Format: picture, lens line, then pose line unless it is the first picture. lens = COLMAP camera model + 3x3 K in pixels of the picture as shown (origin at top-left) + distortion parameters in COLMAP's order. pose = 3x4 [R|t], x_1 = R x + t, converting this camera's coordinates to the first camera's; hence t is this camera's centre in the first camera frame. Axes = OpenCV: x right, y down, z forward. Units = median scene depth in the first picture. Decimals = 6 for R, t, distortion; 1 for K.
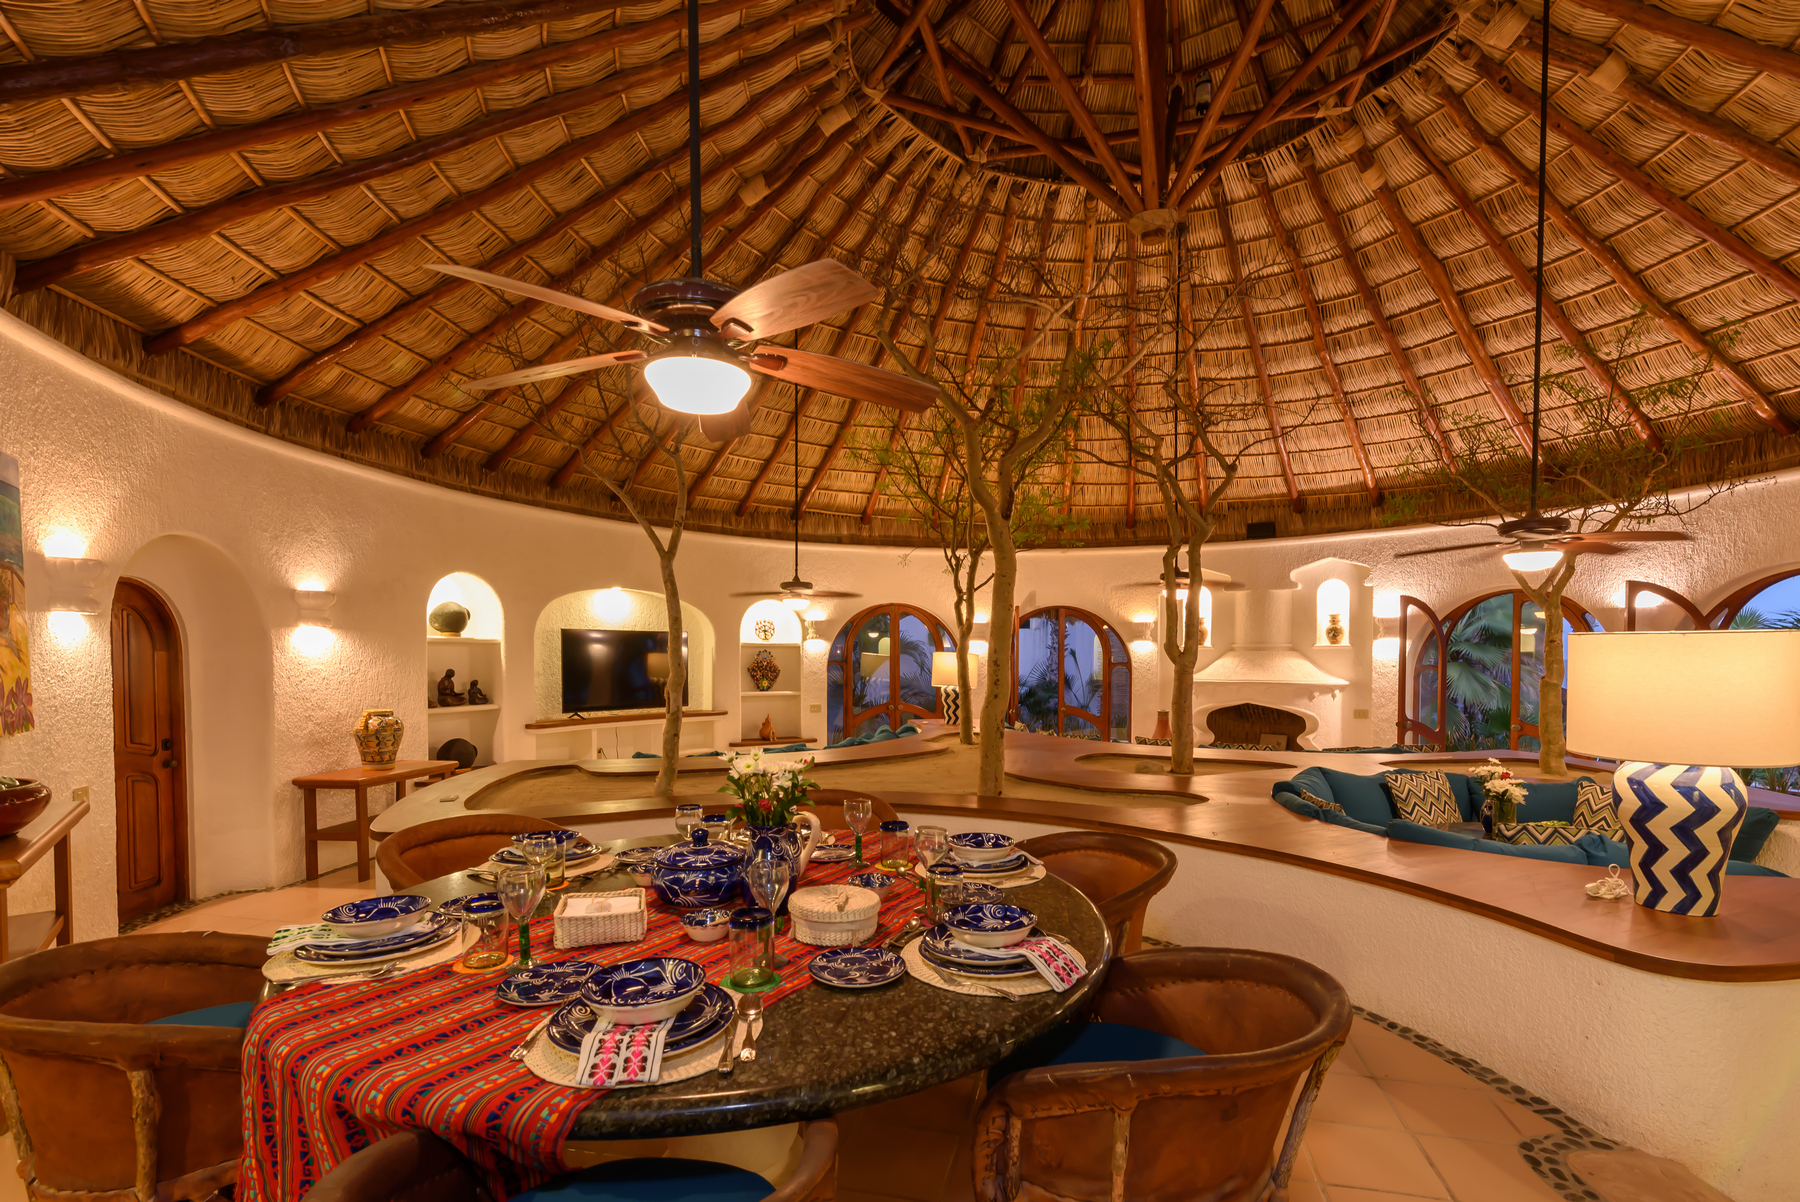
lens RADIAL K [[822.2, 0, 1039.4], [0, 822.2, 698.1], [0, 0, 1]] dist [-0.000259, 0.000254]
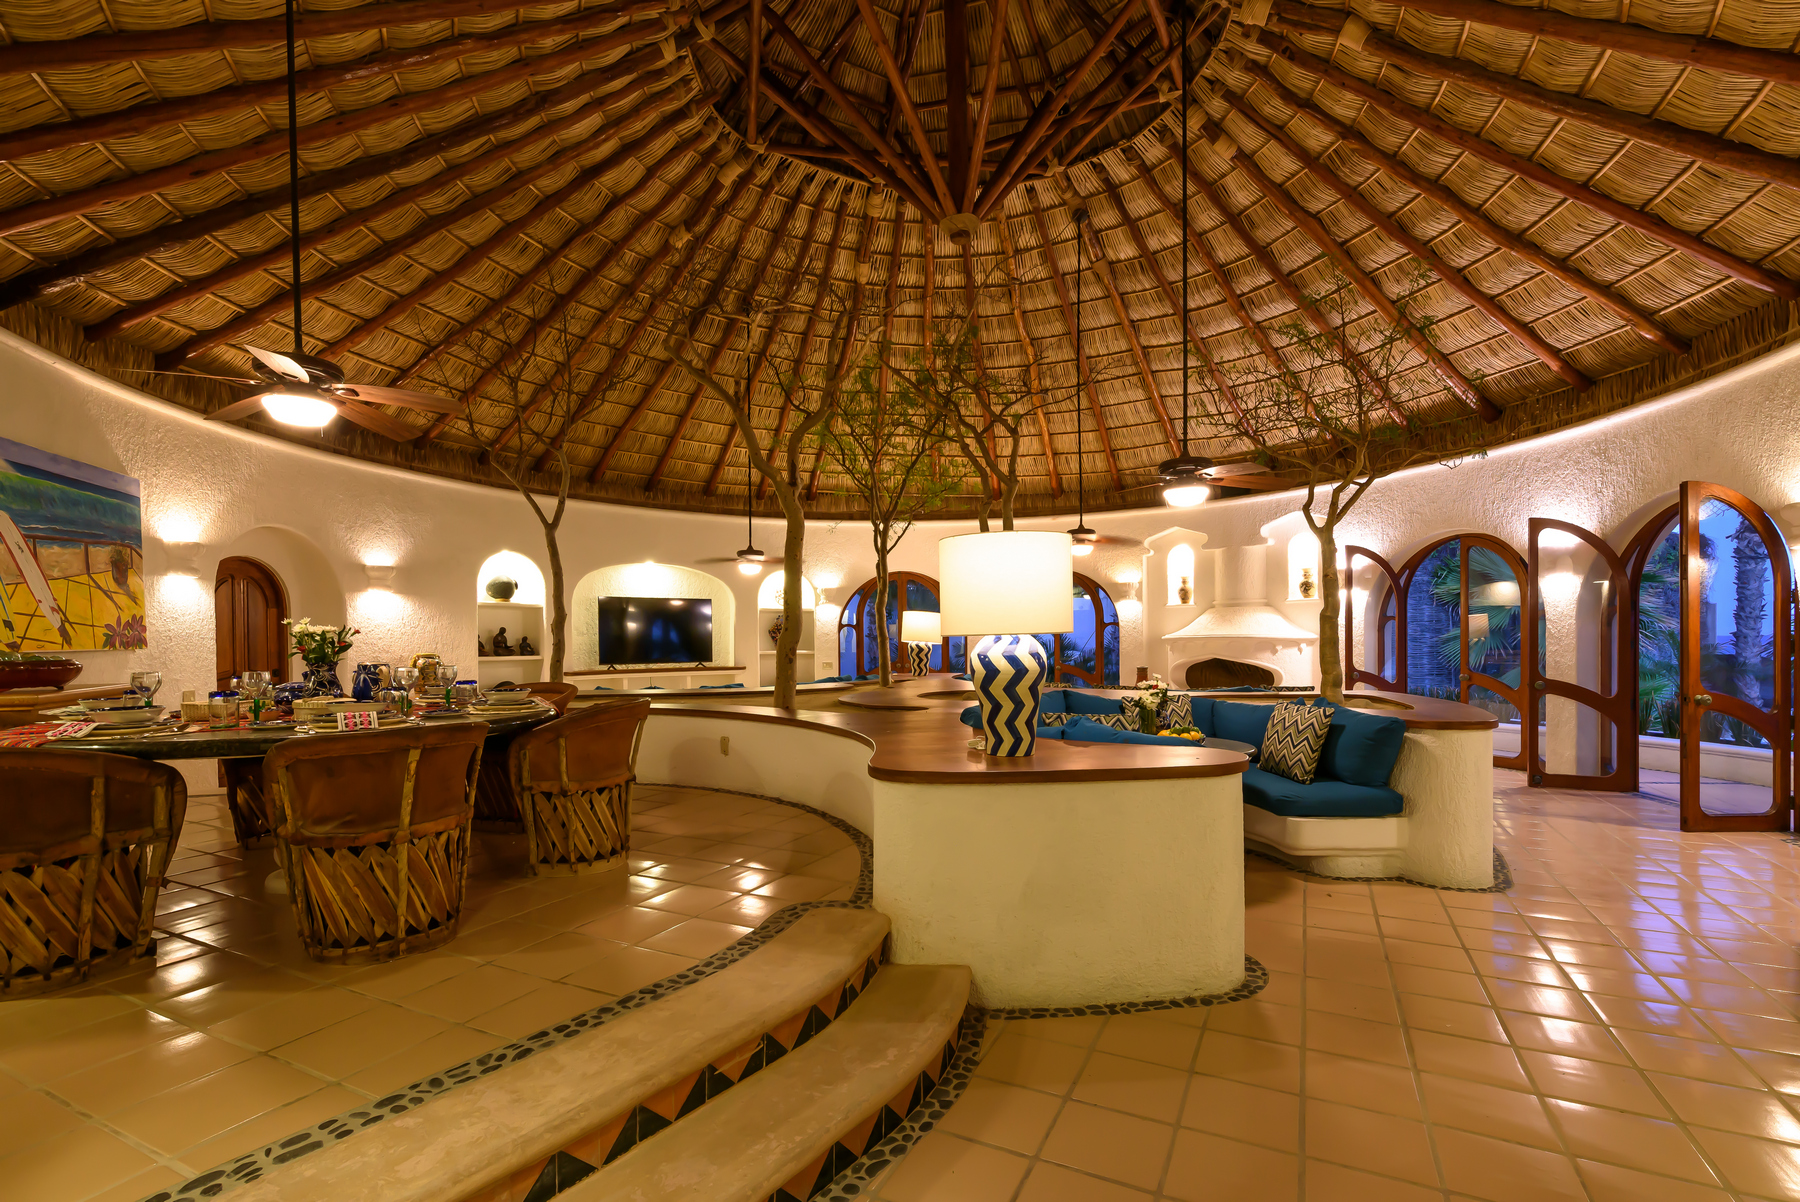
lens RADIAL K [[771.2, 0, 898.1], [0, 771.2, 650.2], [0, 0, 1]] dist [-0.000185, -0.000113]
pose [[0.974522, -0.004973, -0.224238, 0.199715], [0.001584, 0.999882, -0.015289, 0.025479], [0.224287, 0.014544, 0.974415, -0.048483]]
